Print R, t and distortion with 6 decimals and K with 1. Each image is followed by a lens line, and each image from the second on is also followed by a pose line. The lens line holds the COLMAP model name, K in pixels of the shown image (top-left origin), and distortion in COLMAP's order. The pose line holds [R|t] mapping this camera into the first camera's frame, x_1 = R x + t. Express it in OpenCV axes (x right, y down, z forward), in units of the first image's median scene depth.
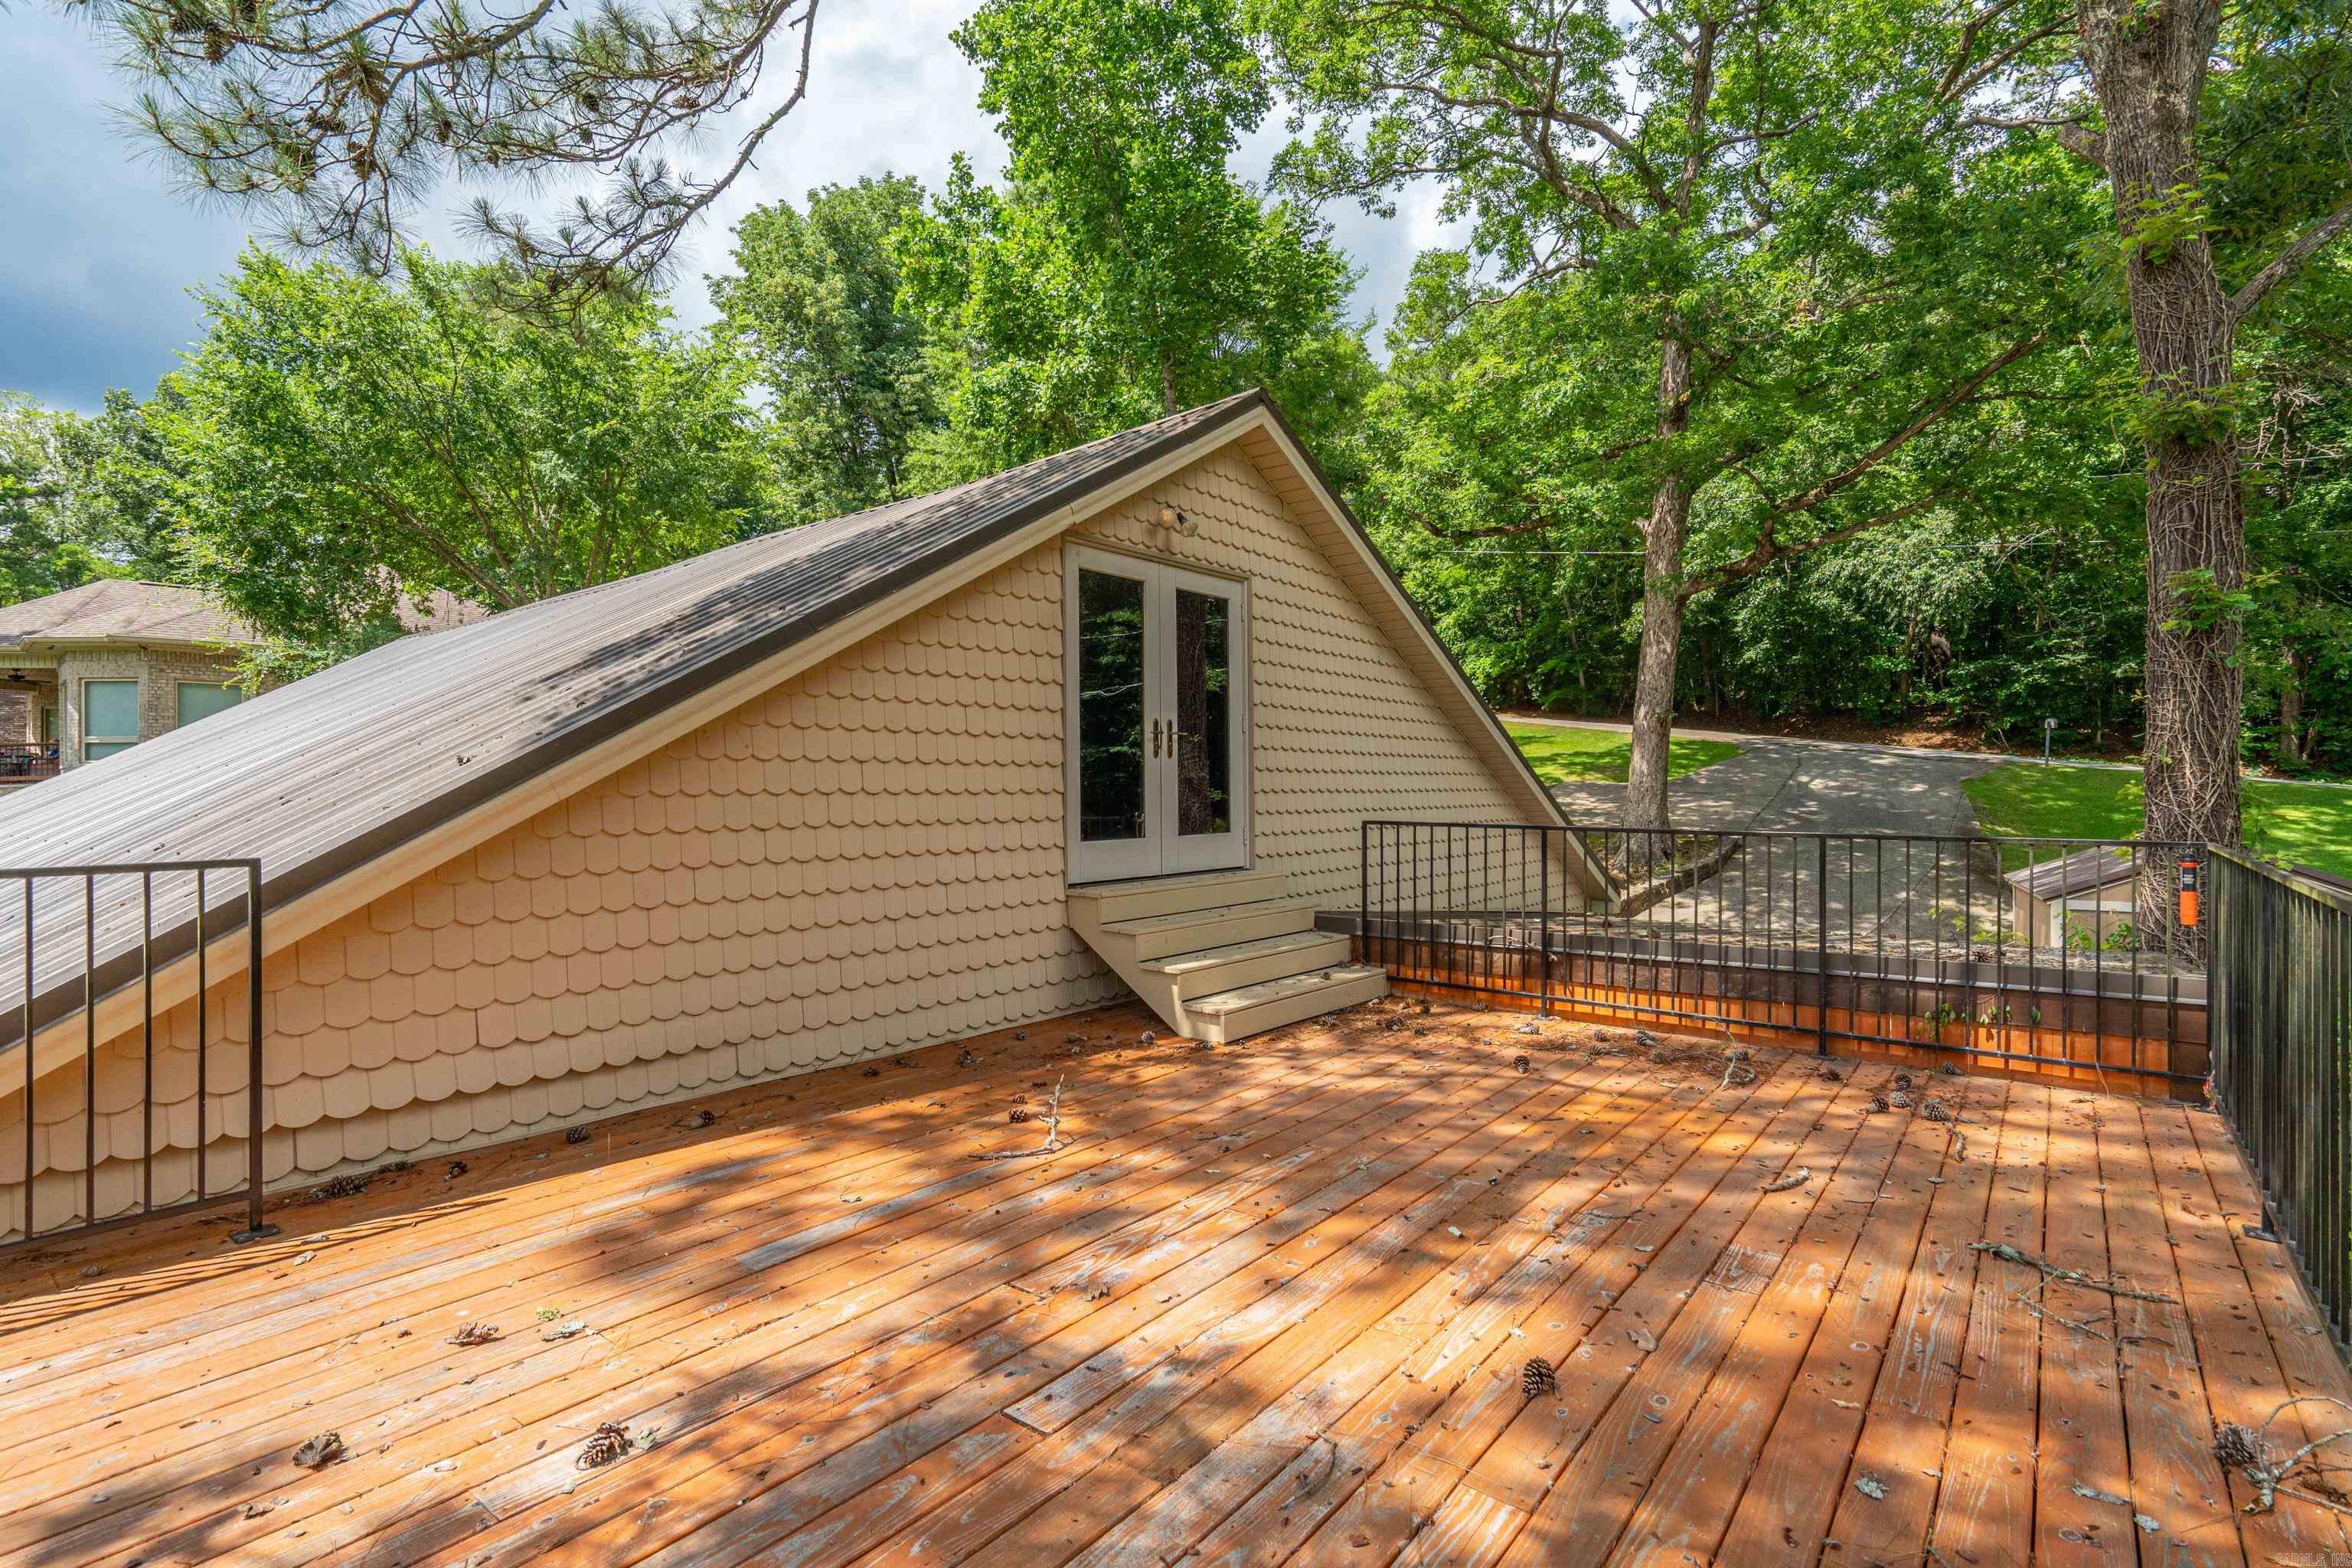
lens RADIAL K [[1089.7, 0, 1176.0], [0, 1089.7, 784.0], [0, 0, 1]] dist [0.002858, 0.000744]
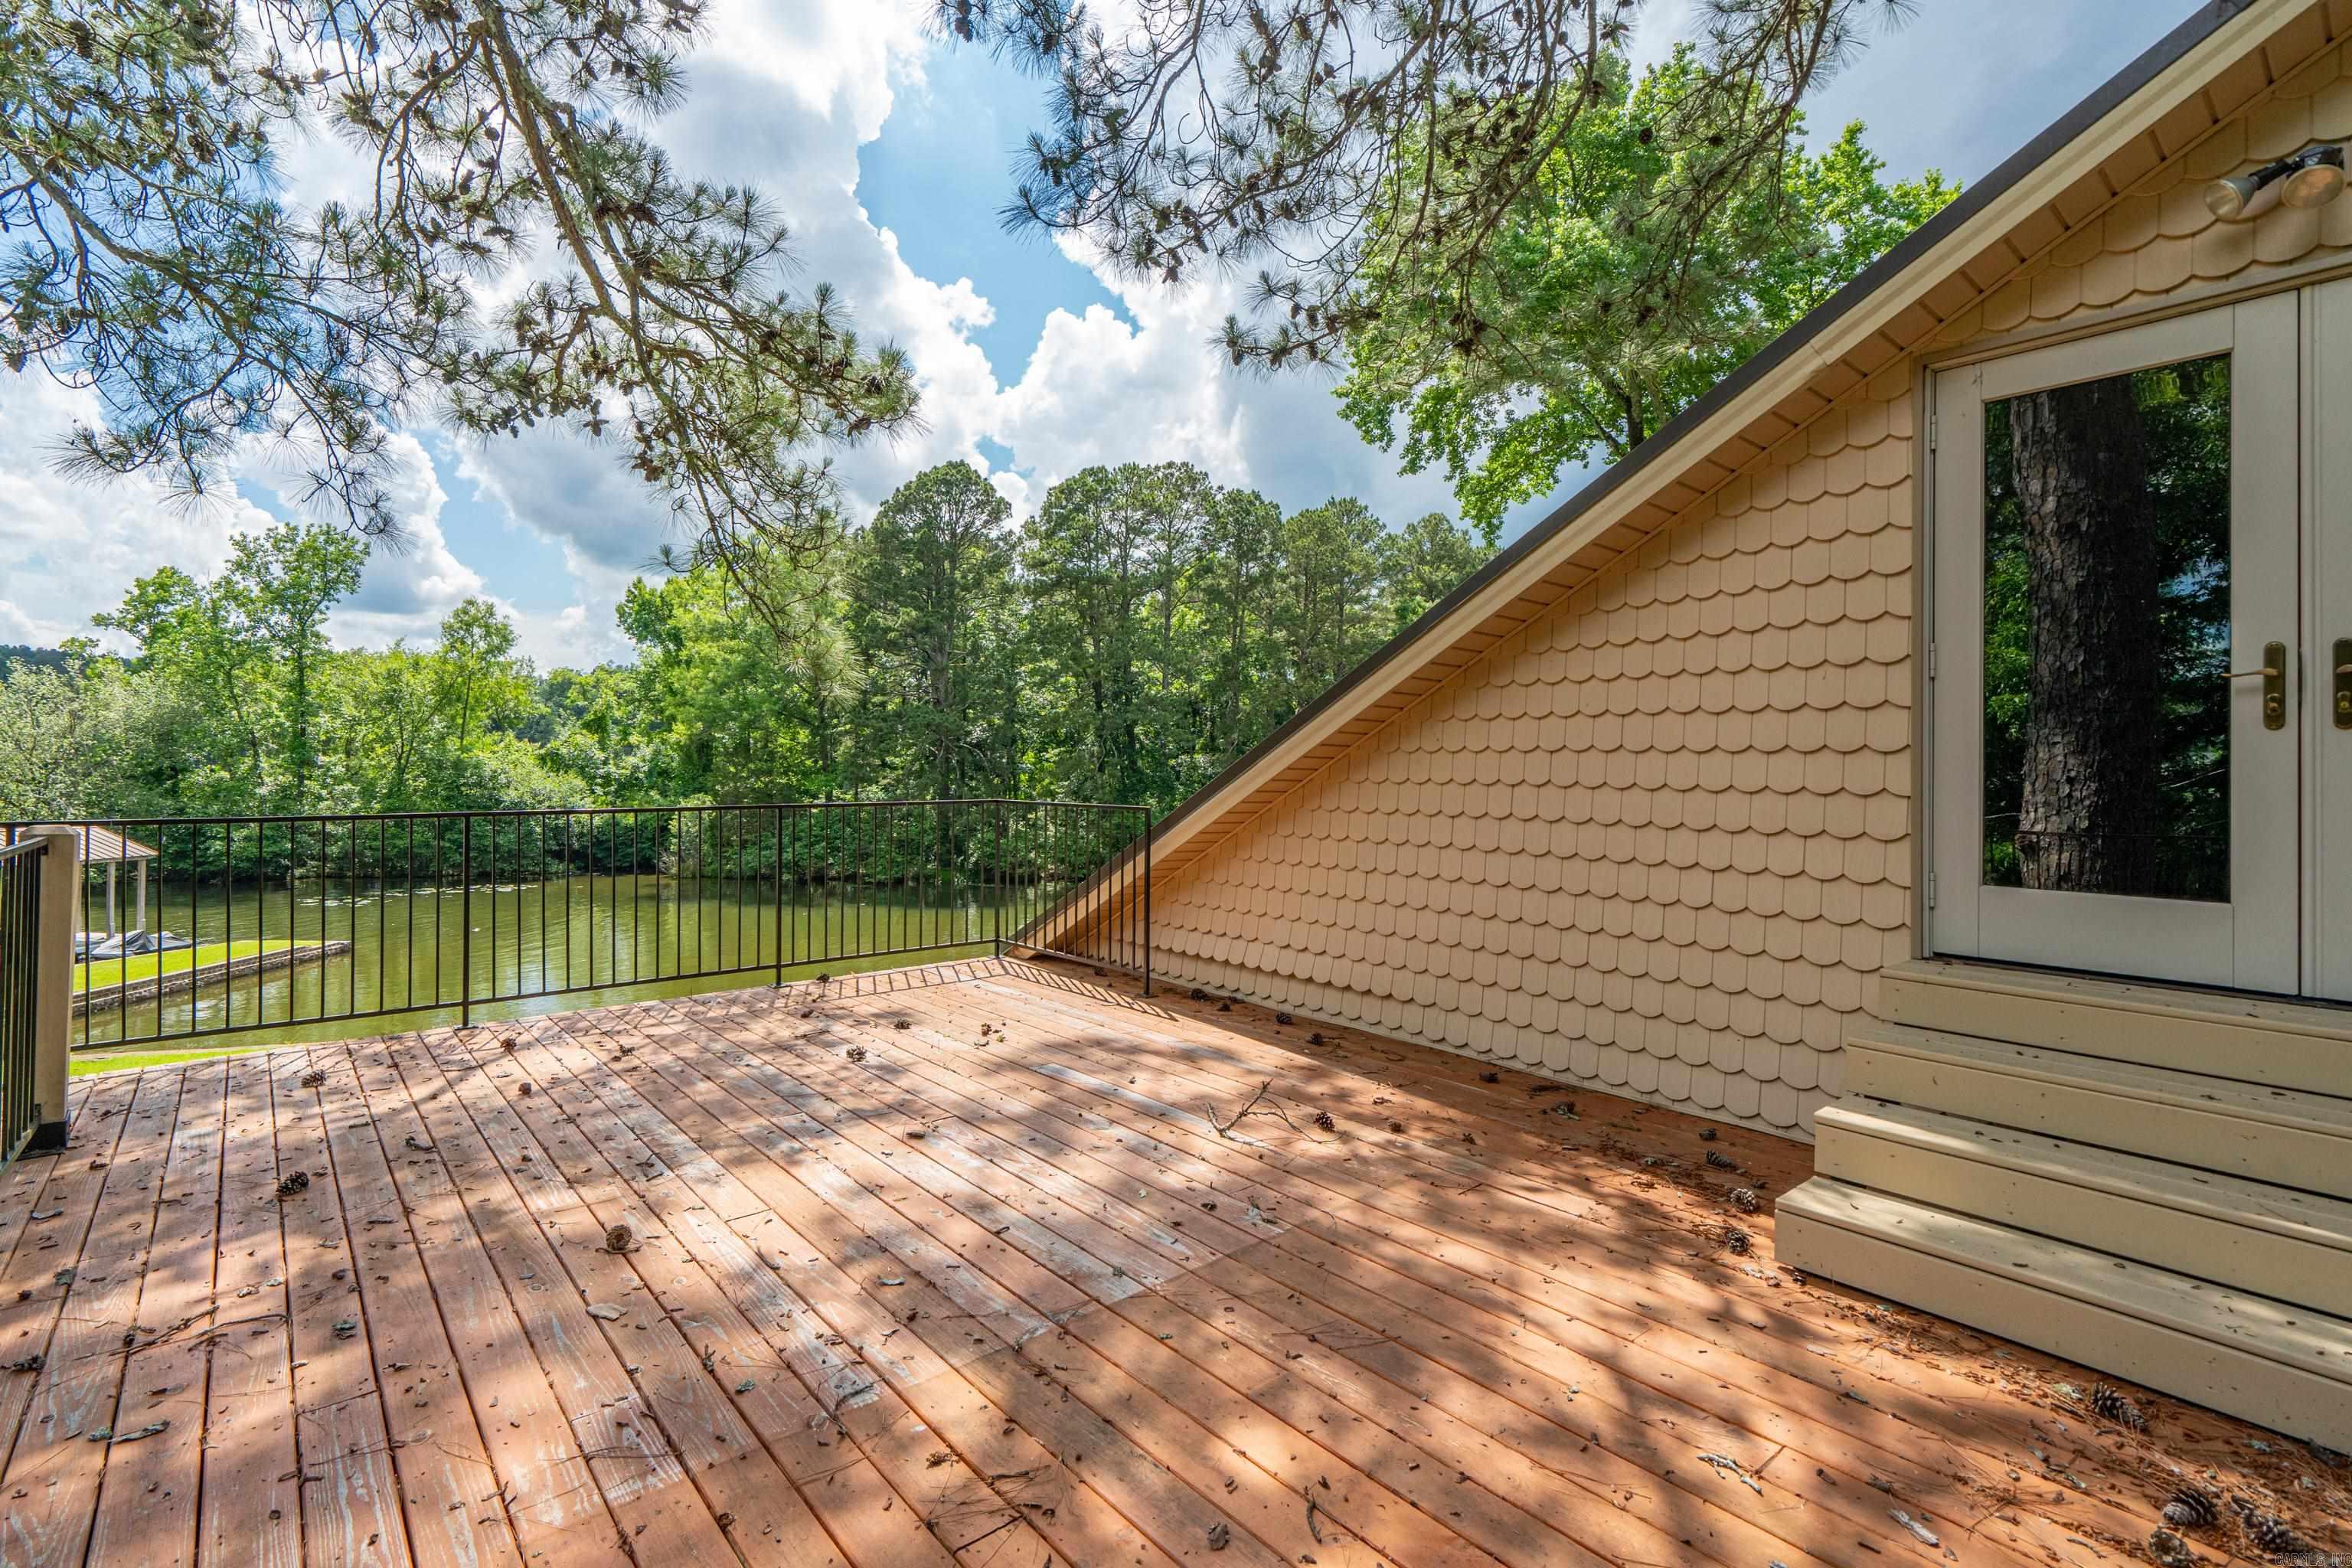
lens RADIAL K [[1074.8, 0, 1167.2], [0, 1074.8, 767.4], [0, 0, 1]] dist [0.001053, -0.000126]
pose [[-0.181445, -0.002340, -0.983398, 0.940039], [-0.011166, 0.999938, -0.000319, -0.006067], [0.983338, 0.010923, -0.181460, 1.200799]]
